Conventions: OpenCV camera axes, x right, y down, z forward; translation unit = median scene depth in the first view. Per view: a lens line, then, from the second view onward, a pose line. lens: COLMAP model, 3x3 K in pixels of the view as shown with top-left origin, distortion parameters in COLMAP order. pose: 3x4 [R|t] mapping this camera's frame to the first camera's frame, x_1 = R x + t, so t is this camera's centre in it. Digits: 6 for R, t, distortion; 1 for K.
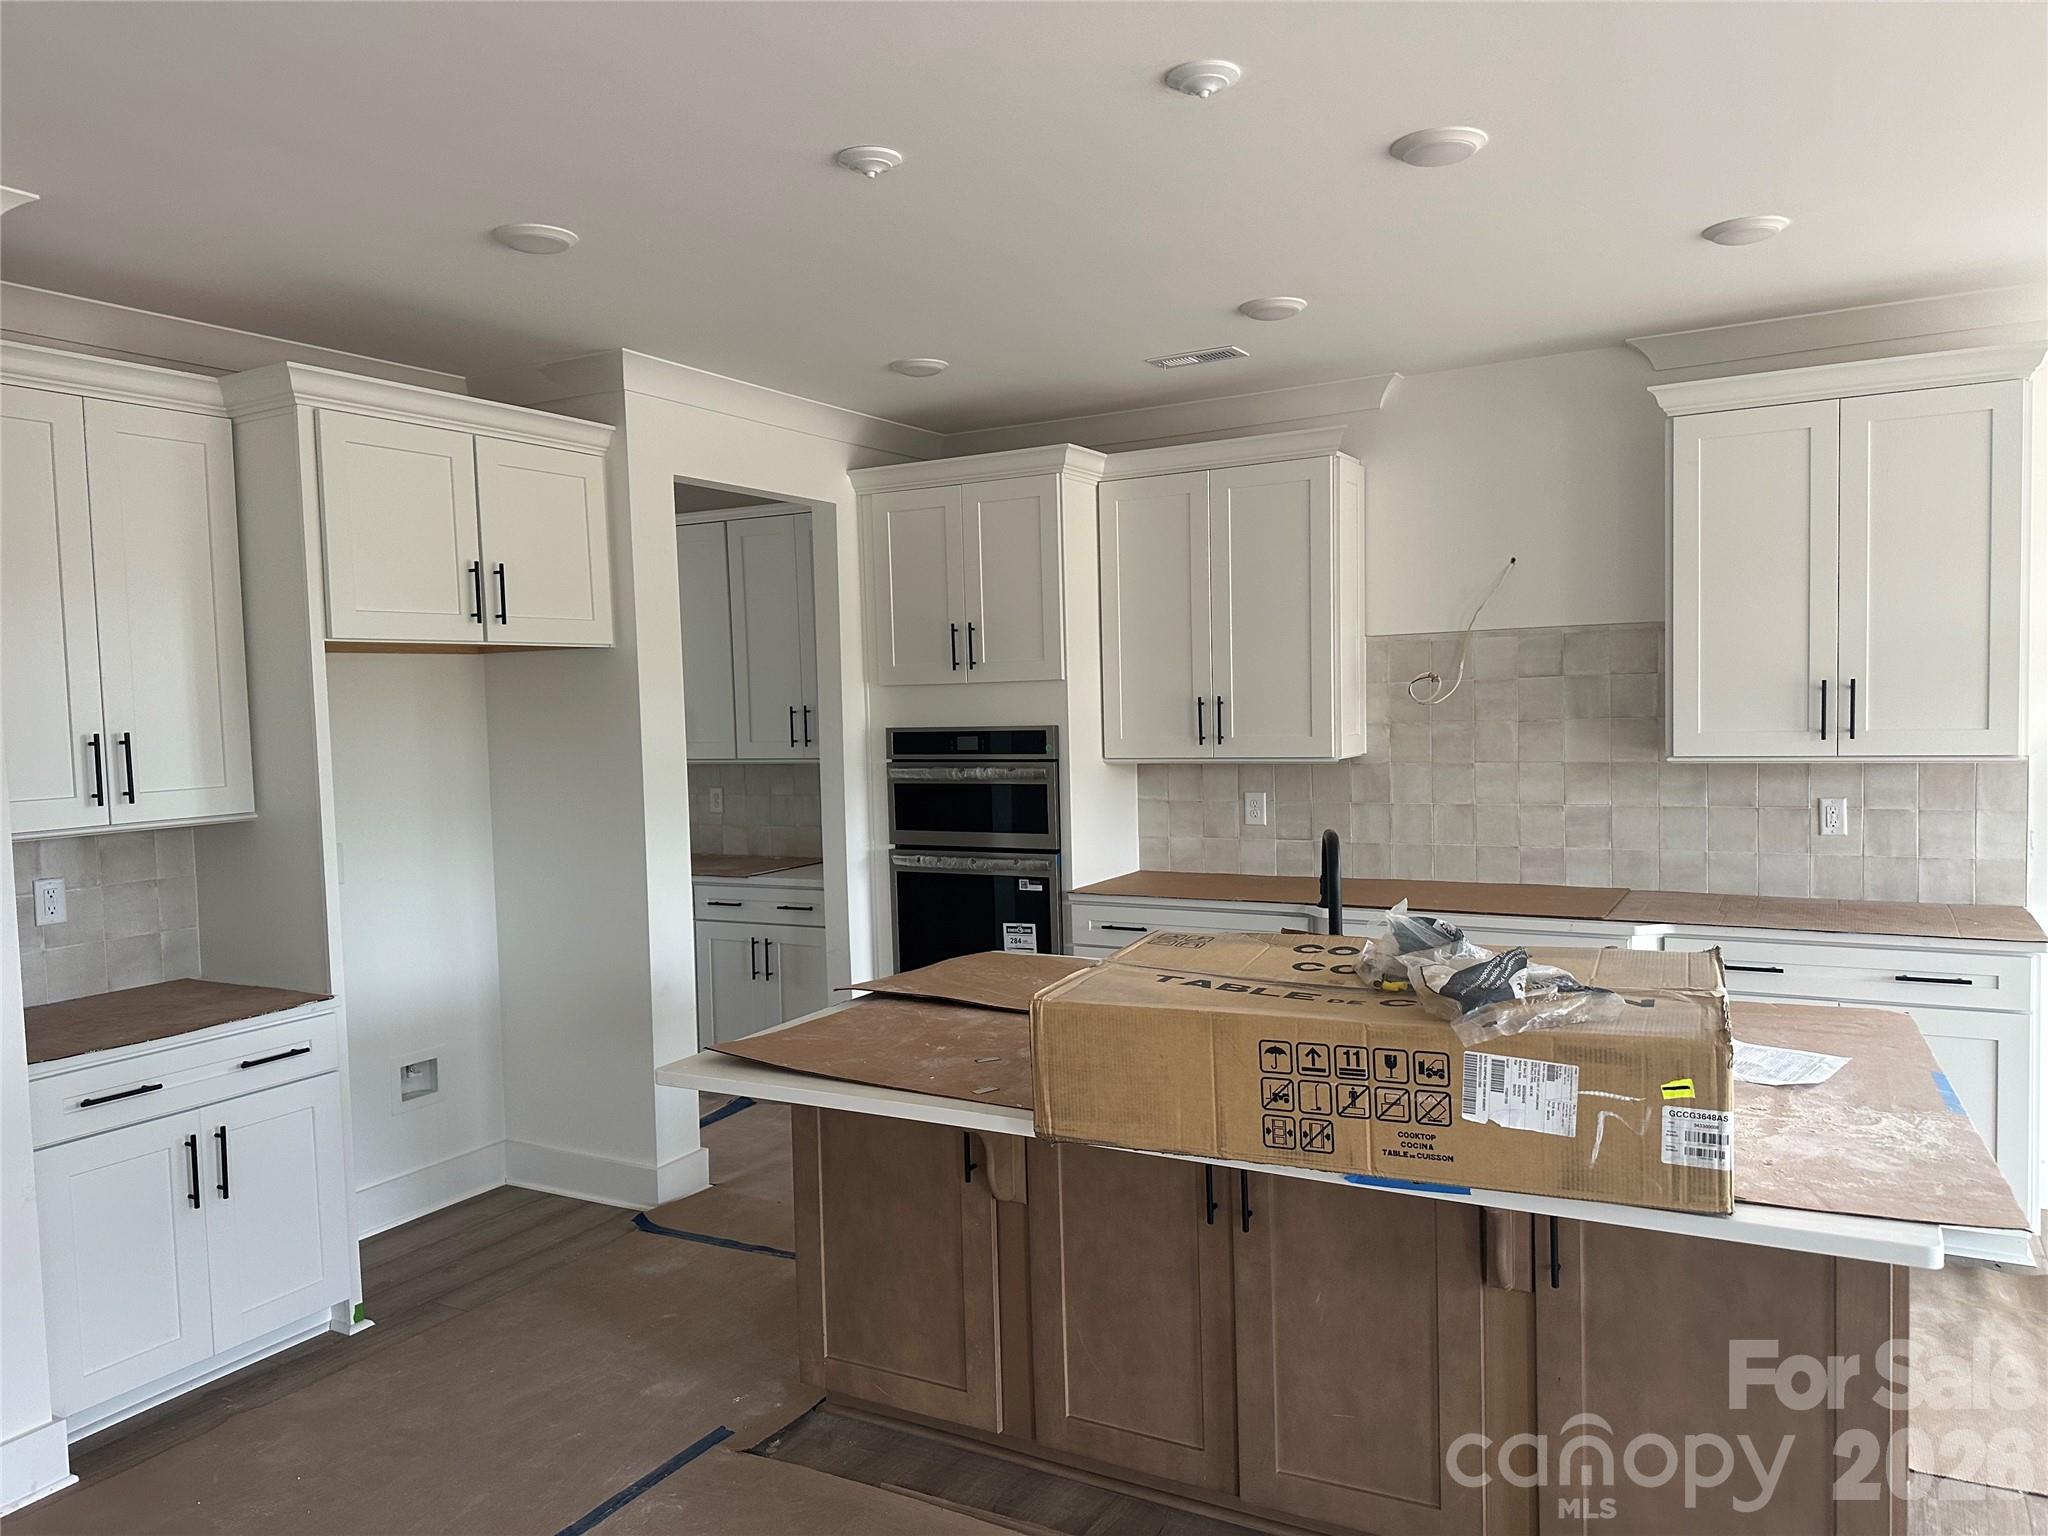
lens RADIAL K [[1427.8, 0, 1032.0], [0, 1427.8, 779.6], [0, 0, 1]] dist [0.078512, -0.085853]
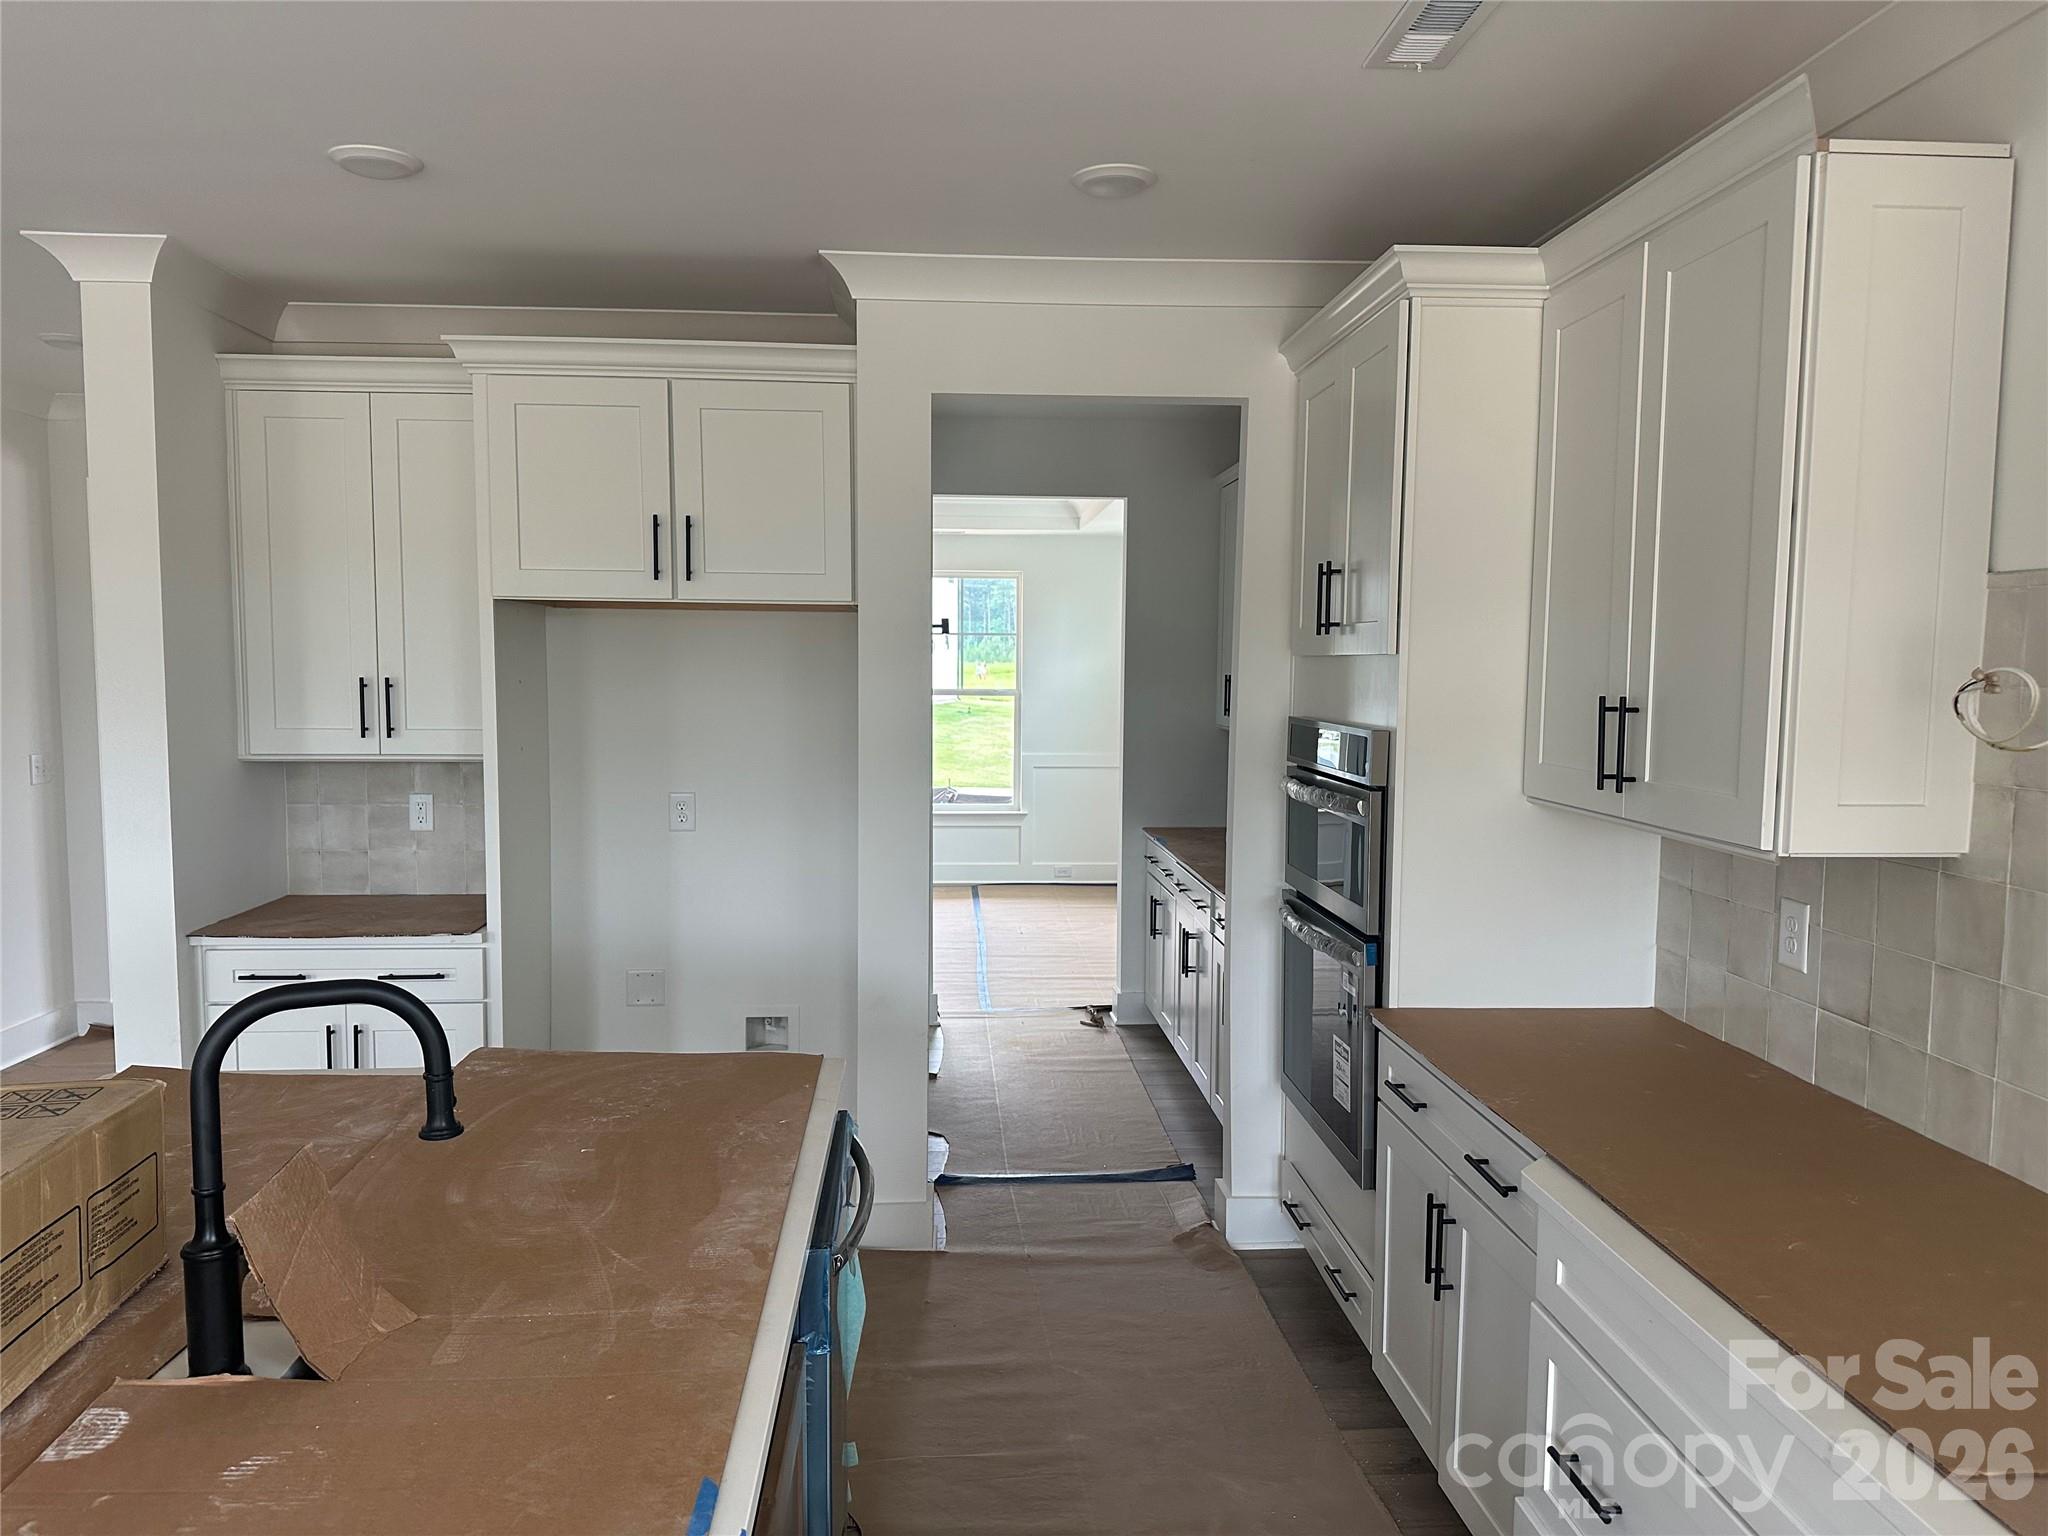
lens RADIAL K [[1427.8, 0, 1014.3], [0, 1427.8, 768.8], [0, 0, 1]] dist [0.078512, -0.085853]
pose [[0.539637, 0.097456, -0.836238, 0.457878], [-0.071269, 0.995000, 0.069967, -0.055411], [0.838876, 0.021841, 0.543885, 0.566610]]
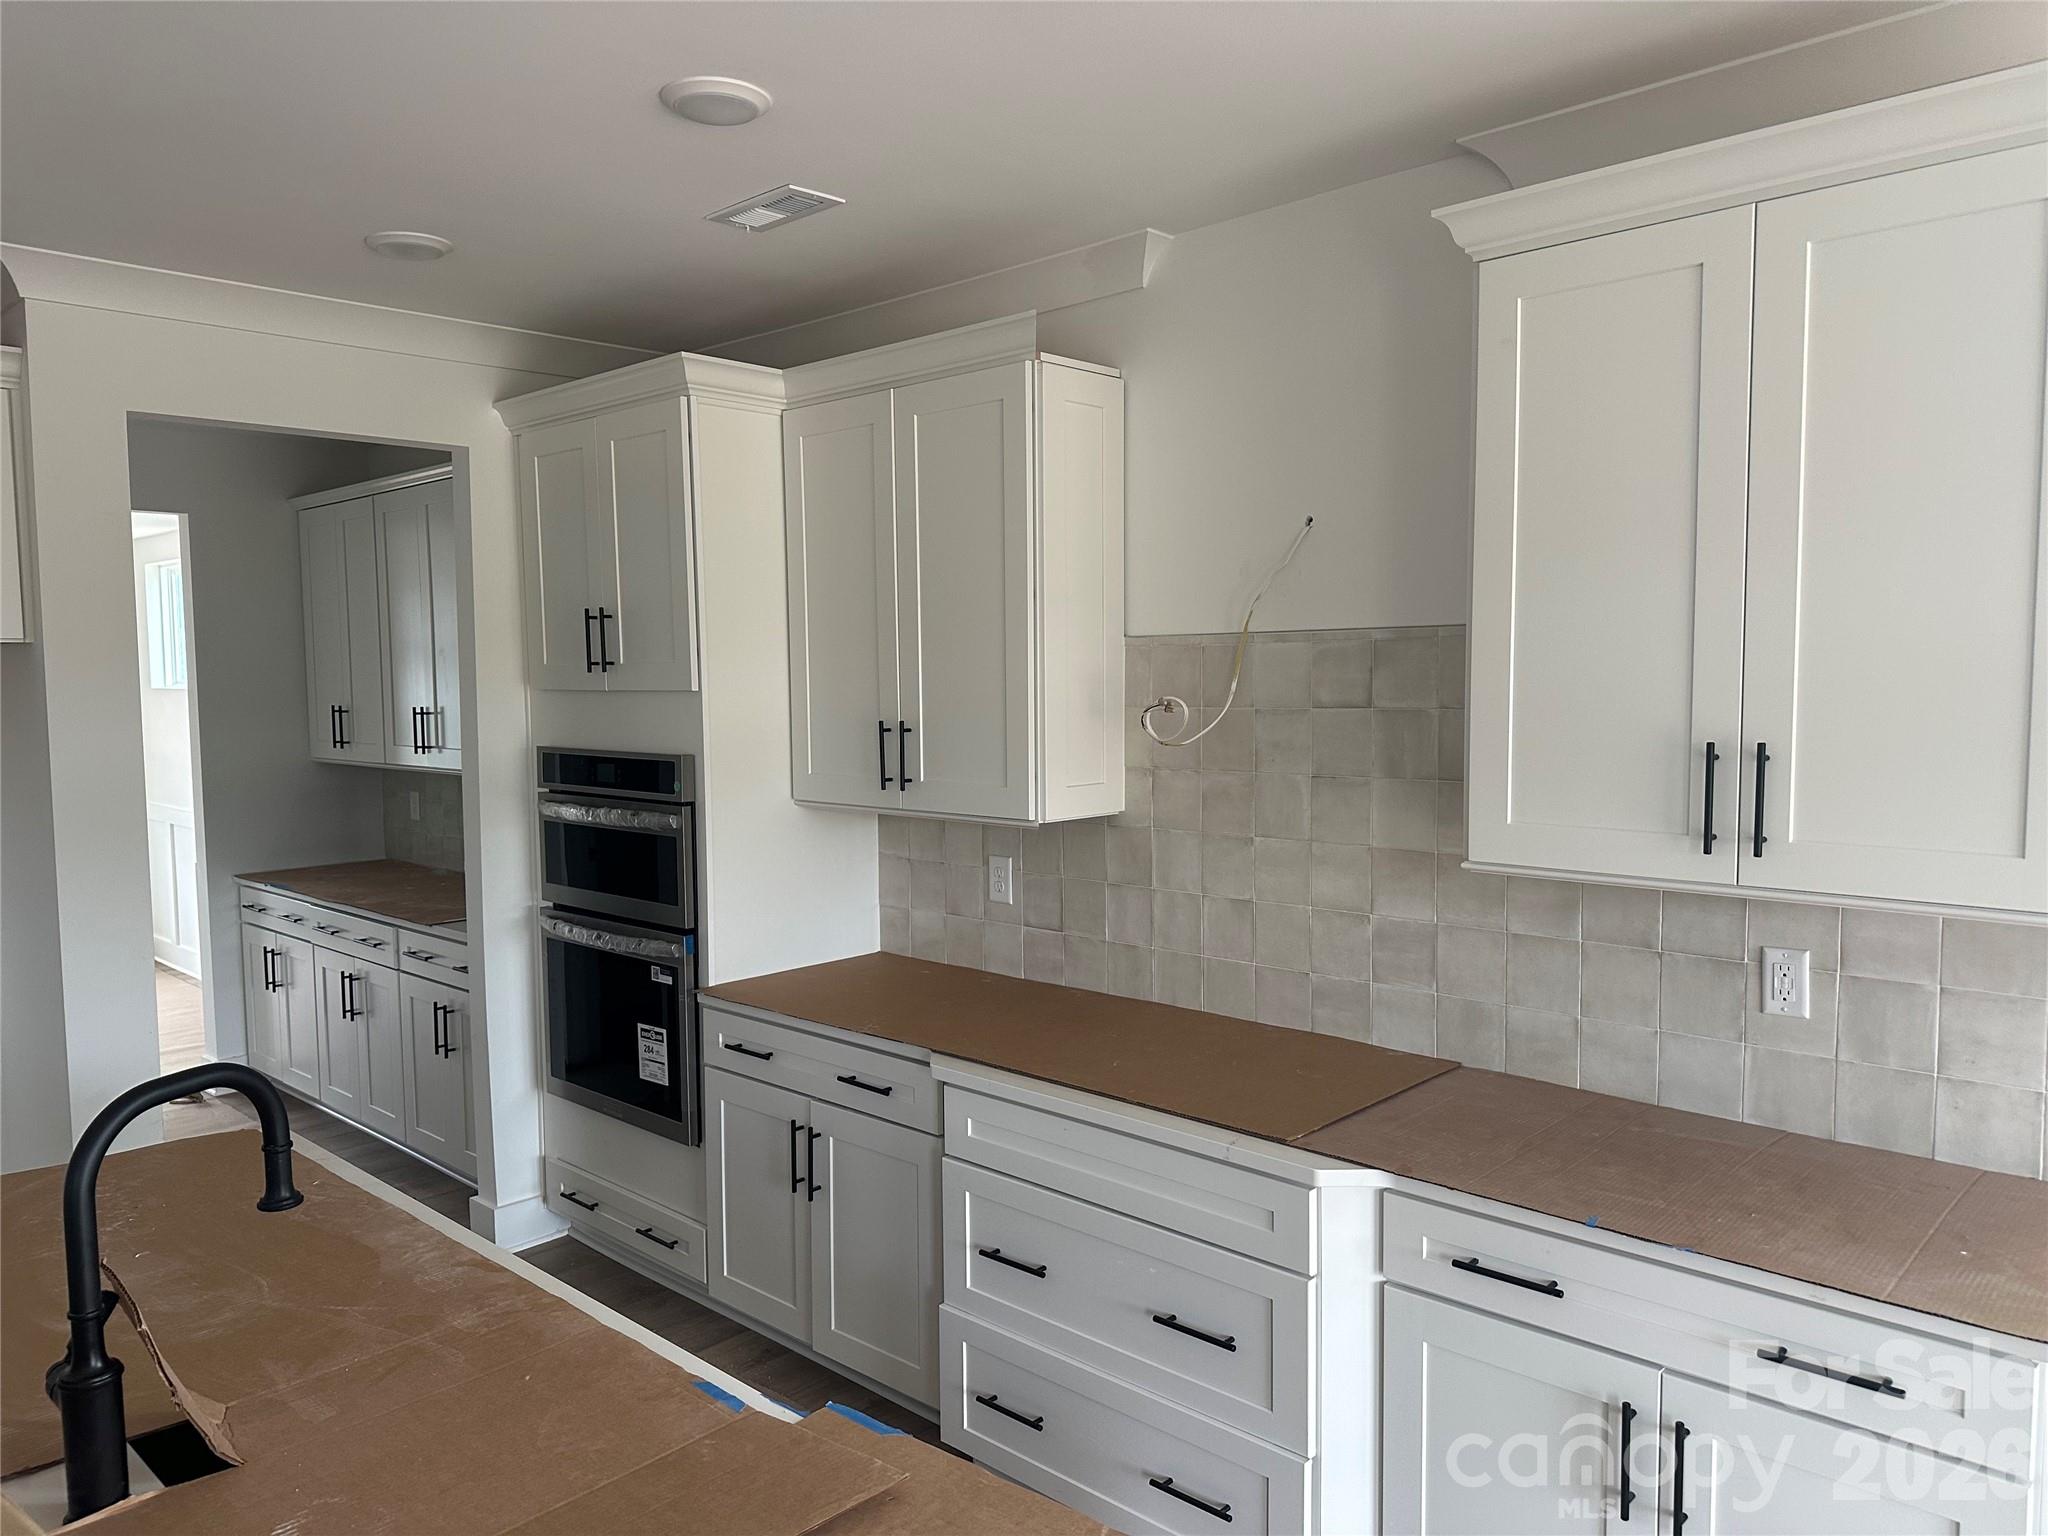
lens RADIAL K [[1427.8, 0, 1024.6], [0, 1427.8, 776.2], [0, 0, 1]] dist [0.078512, -0.085853]
pose [[0.970130, 0.035089, -0.240036, 0.365864], [-0.029769, 0.999225, 0.025753, -0.052955], [0.240754, -0.017838, 0.970422, 0.362599]]
